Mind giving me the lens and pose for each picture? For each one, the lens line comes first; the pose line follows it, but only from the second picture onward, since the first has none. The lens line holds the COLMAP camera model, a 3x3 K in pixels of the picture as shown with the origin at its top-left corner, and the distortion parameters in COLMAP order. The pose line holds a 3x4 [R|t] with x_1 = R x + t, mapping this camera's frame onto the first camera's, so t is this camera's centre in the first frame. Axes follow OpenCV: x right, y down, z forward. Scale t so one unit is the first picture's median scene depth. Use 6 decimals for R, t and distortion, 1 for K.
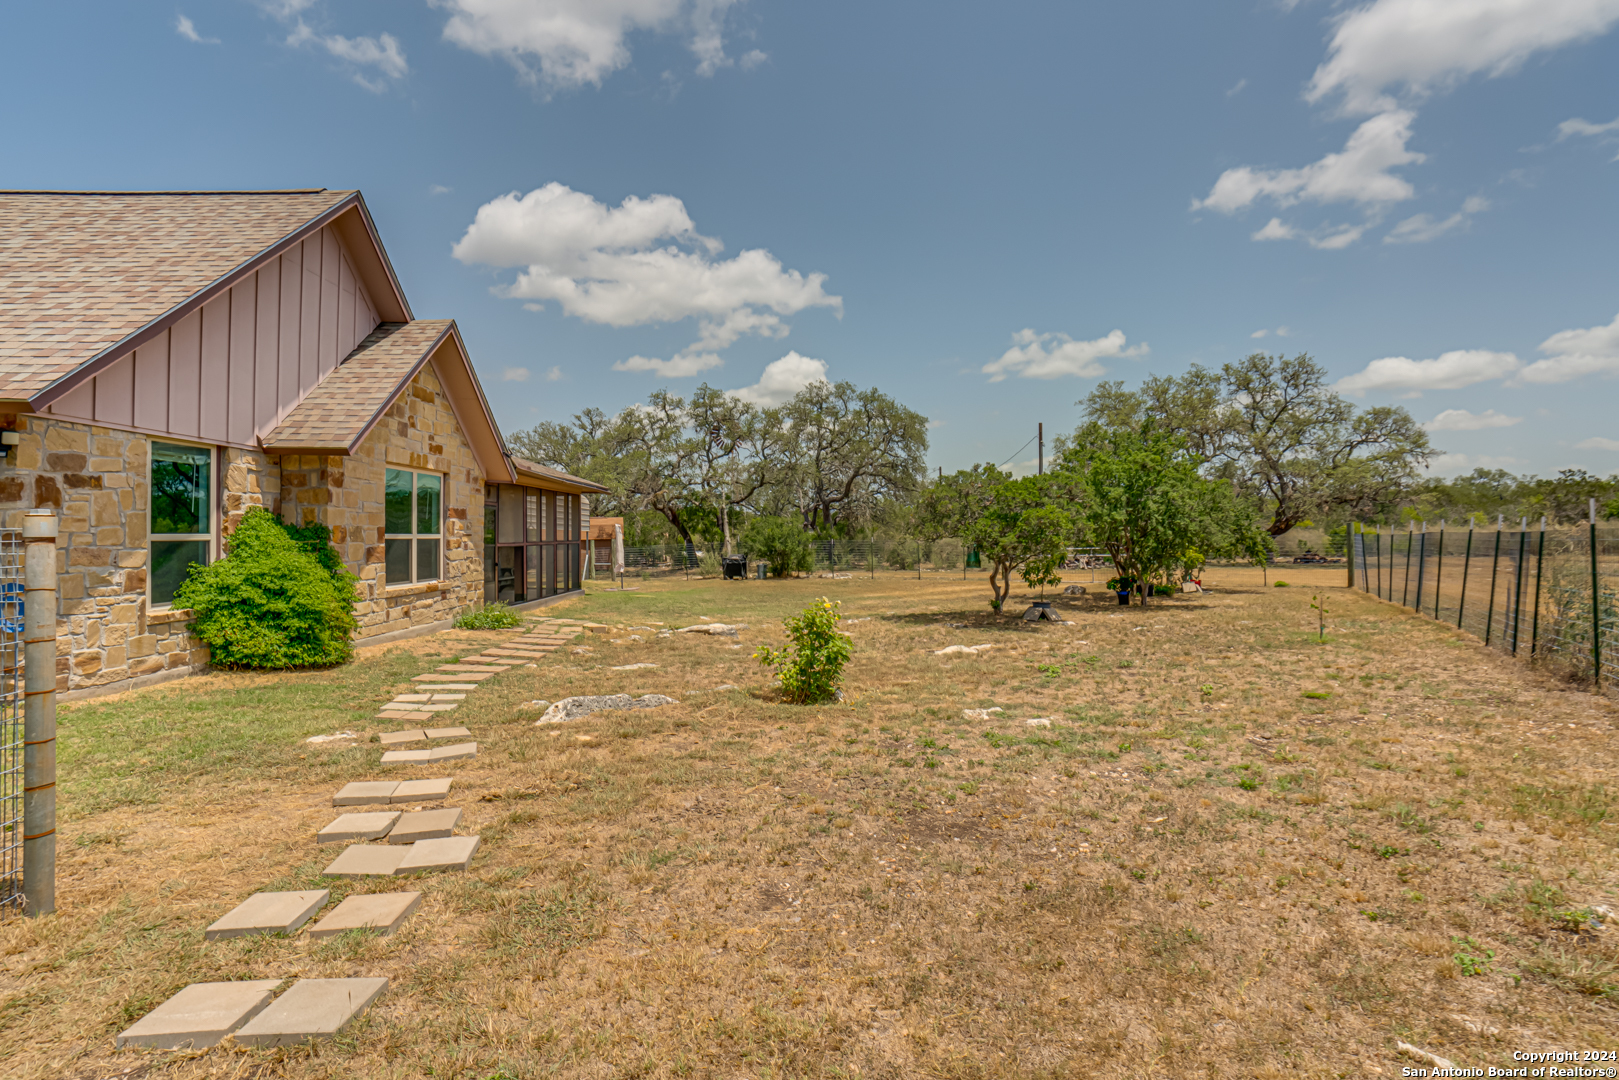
lens RADIAL K [[746.9, 0, 807.8], [0, 746.9, 534.5], [0, 0, 1]] dist [-0.009878, 0.006918]
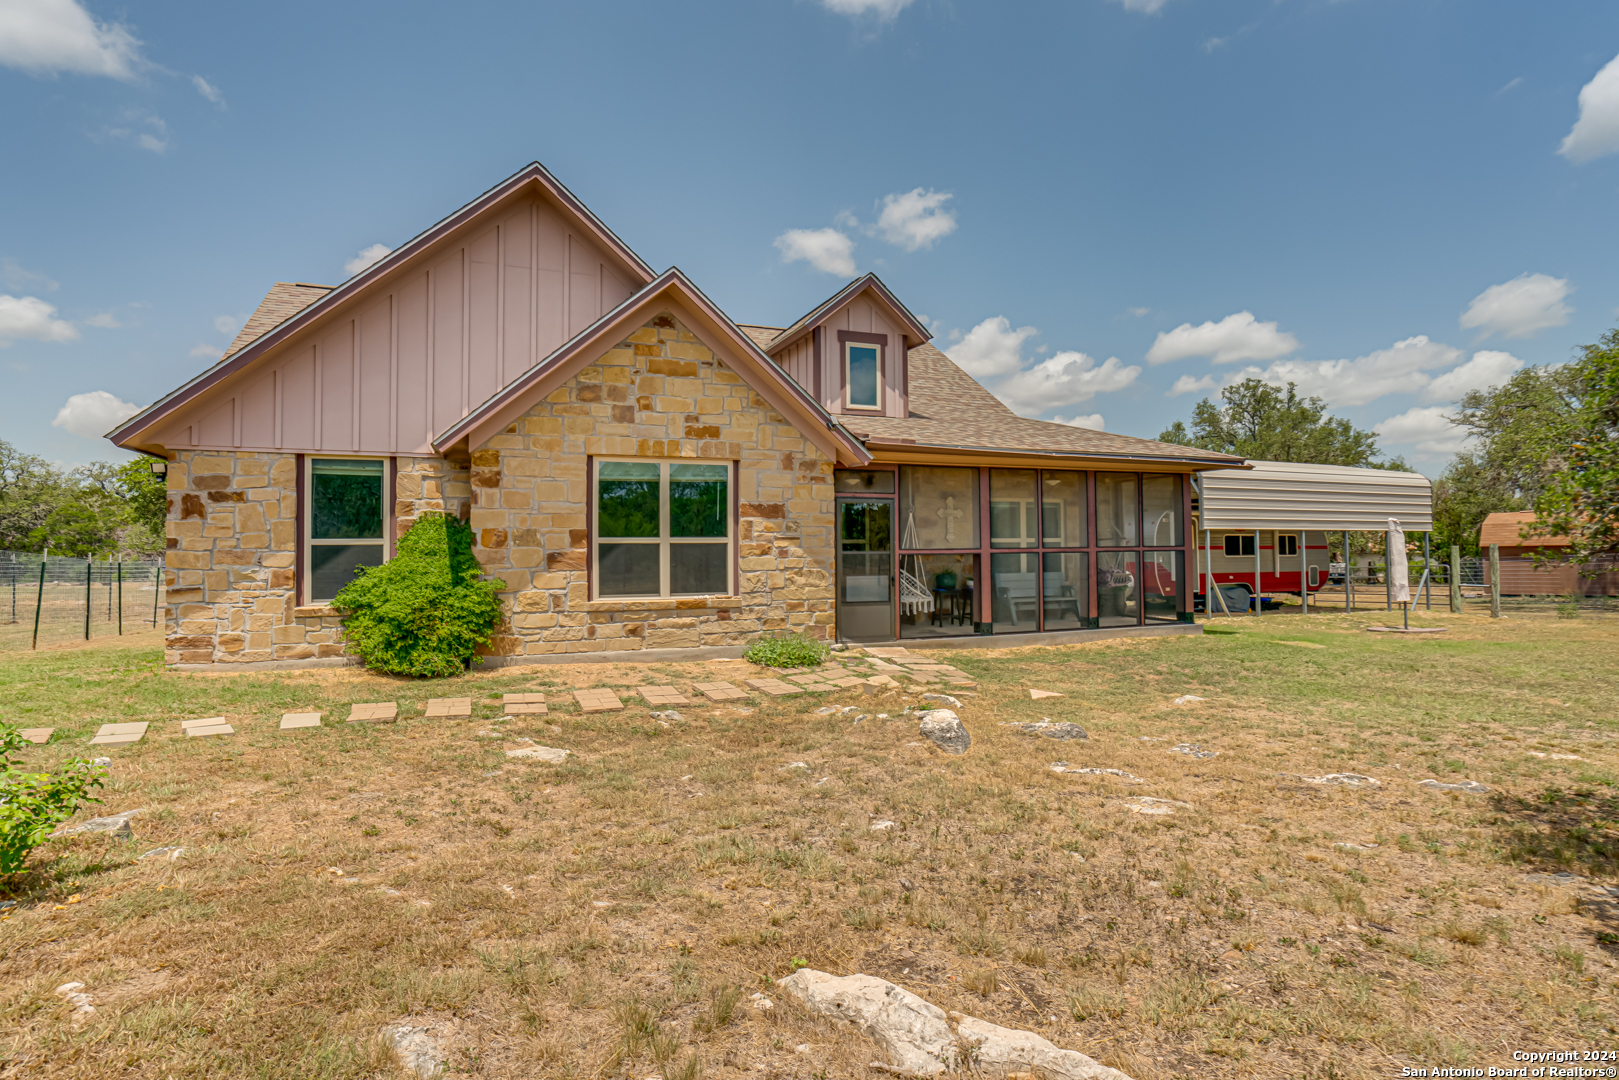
lens RADIAL K [[763.4, 0, 800.2], [0, 763.4, 535.2], [0, 0, 1]] dist [0.007810, 0.000097]
pose [[0.330719, -0.019982, -0.943518, 0.492691], [0.006898, 0.999800, -0.018756, 0.021041], [0.943704, -0.000305, 0.330791, 1.305246]]
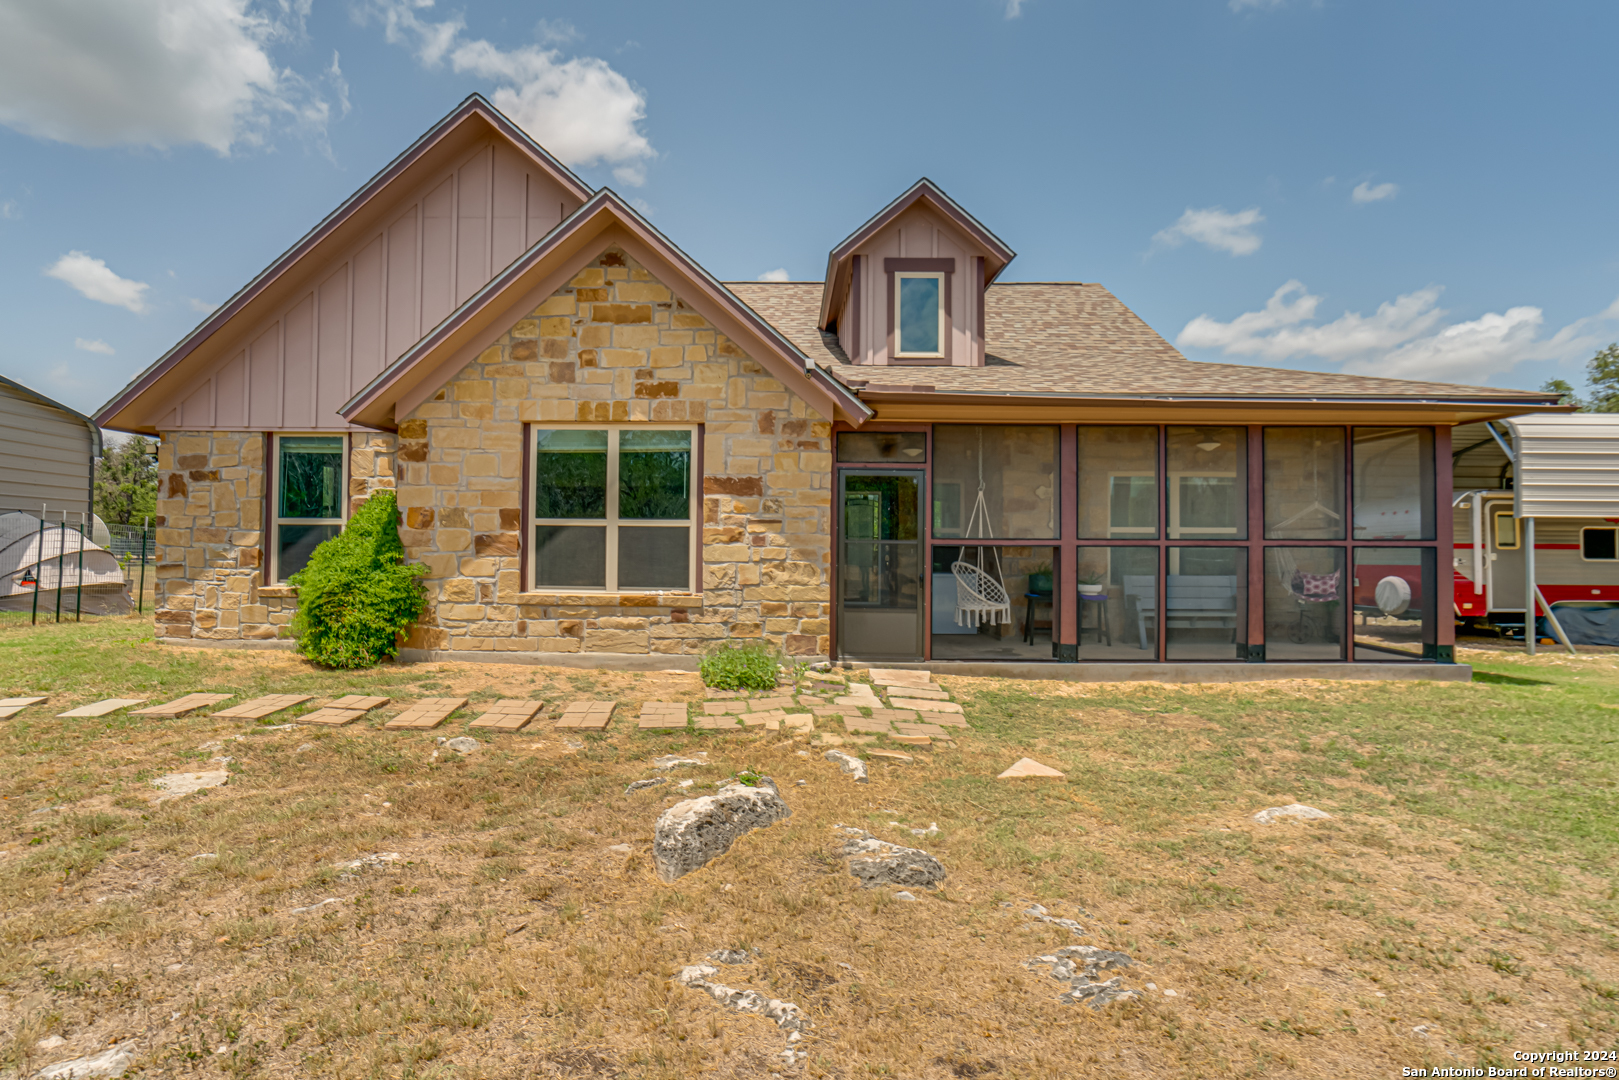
lens RADIAL K [[746.9, 0, 802.3], [0, 746.9, 530.2], [0, 0, 1]] dist [-0.009878, 0.006918]
pose [[-0.025485, -0.017810, -0.999517, 0.239188], [-0.008632, 0.999808, -0.017595, 0.030887], [0.999638, 0.008179, -0.025634, 1.809131]]
